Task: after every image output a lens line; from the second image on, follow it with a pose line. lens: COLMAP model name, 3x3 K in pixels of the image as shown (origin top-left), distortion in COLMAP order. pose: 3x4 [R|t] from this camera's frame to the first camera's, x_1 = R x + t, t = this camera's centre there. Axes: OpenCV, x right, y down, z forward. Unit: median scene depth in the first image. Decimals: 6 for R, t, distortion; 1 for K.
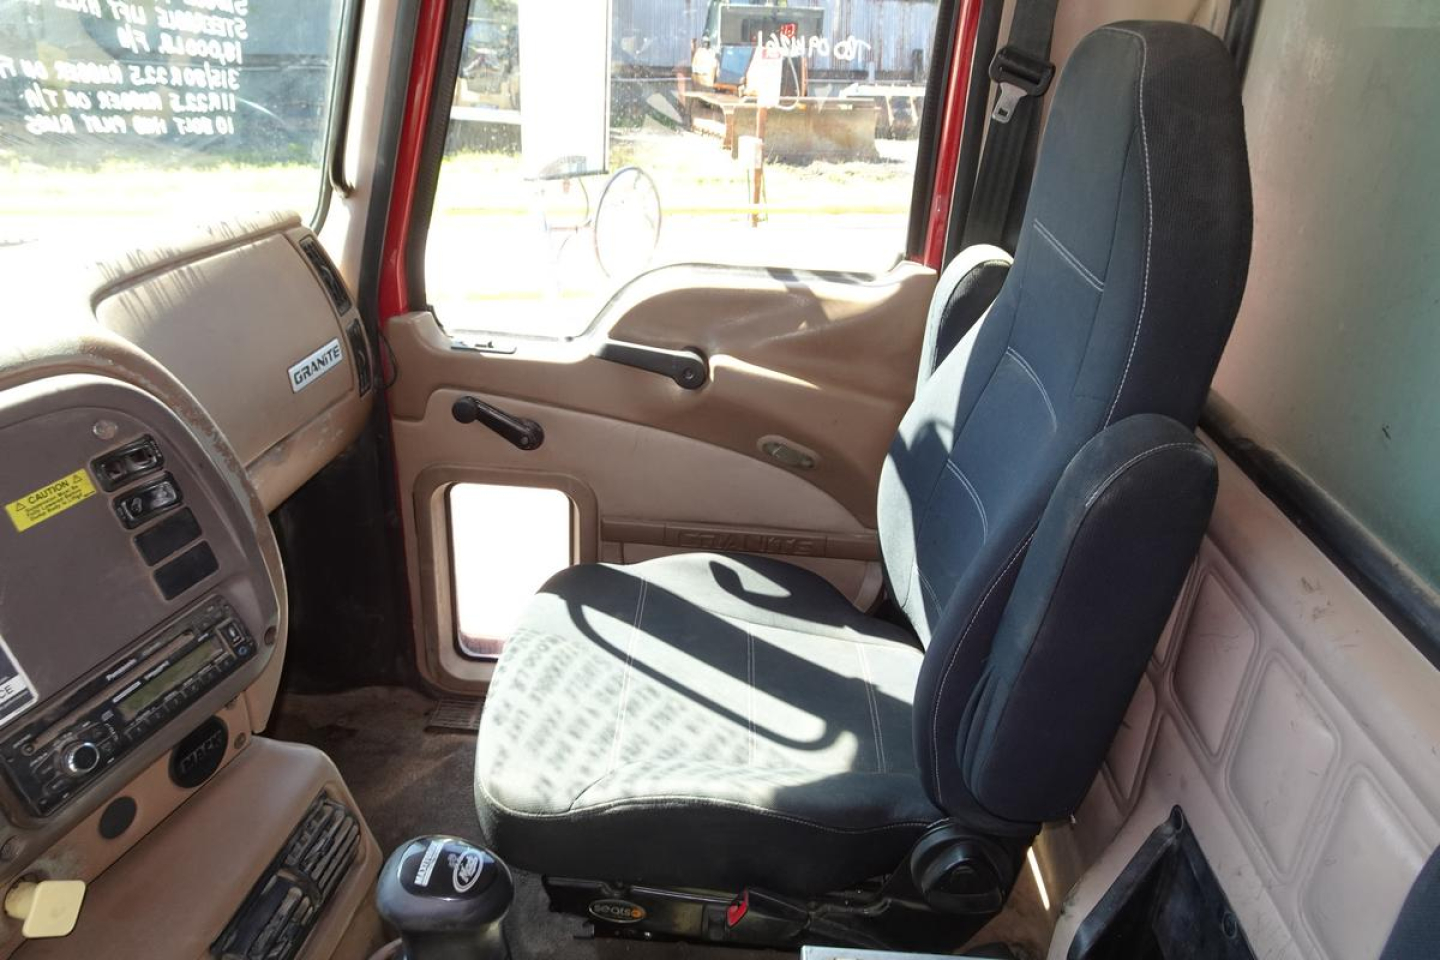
lens RADIAL K [[1044.5, 0, 721.2], [0, 1044.5, 473.2], [0, 0, 1]] dist [0.003938, 0.011756]
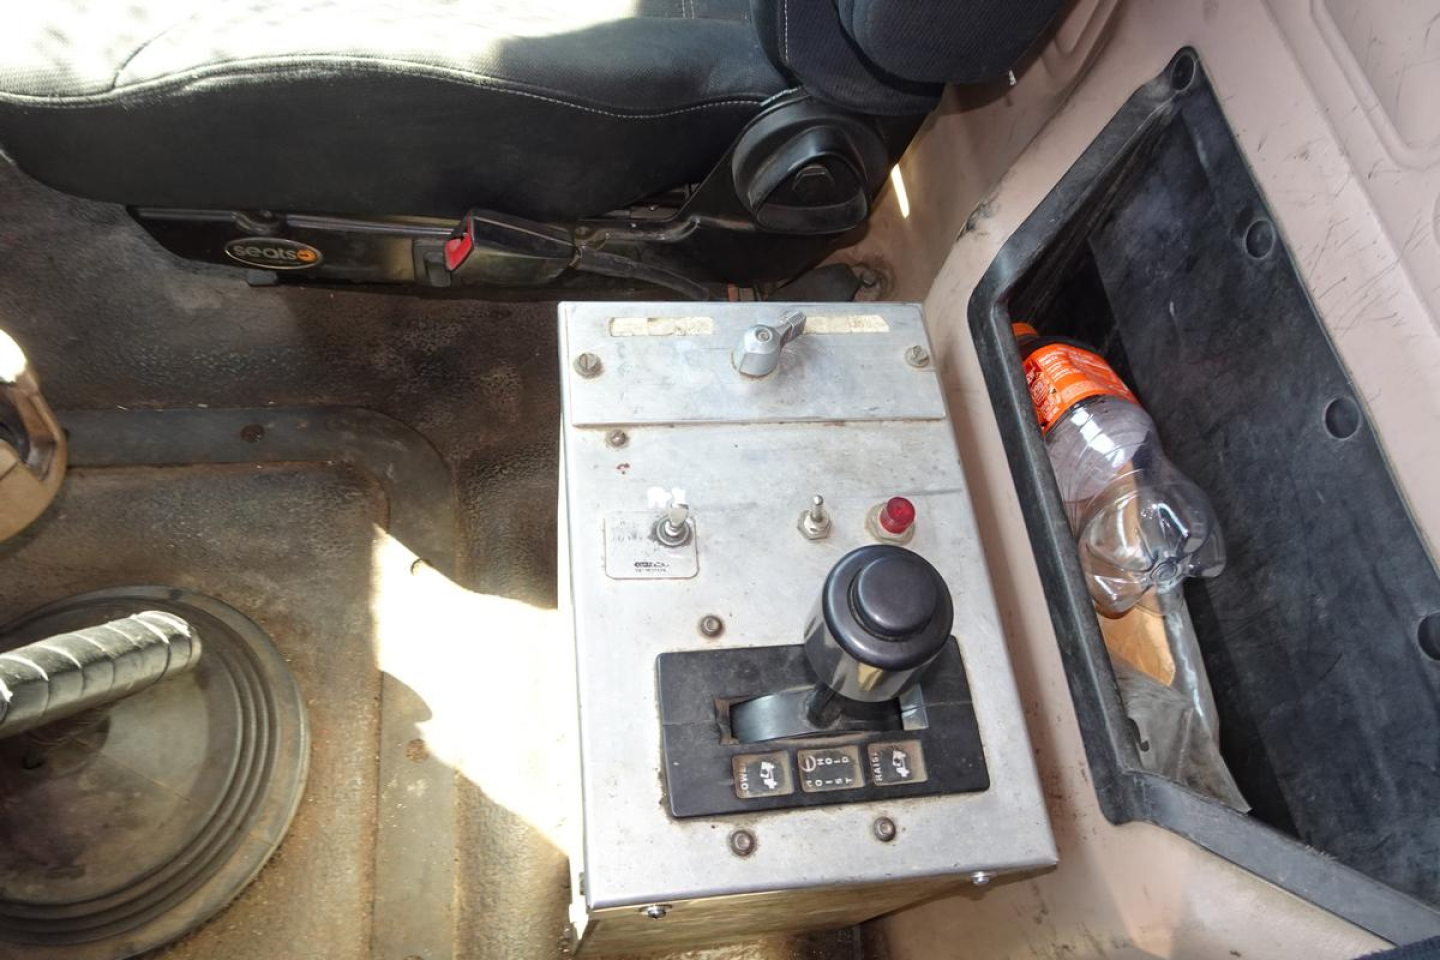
lens RADIAL K [[1044.5, 0, 721.2], [0, 1044.5, 473.2], [0, 0, 1]] dist [0.003938, 0.011756]
pose [[0.982965, -0.084944, 0.162984, 0.057058], [-0.028876, 0.804398, 0.593388, 0.153885], [-0.181509, -0.587987, 0.788243, 0.405005]]
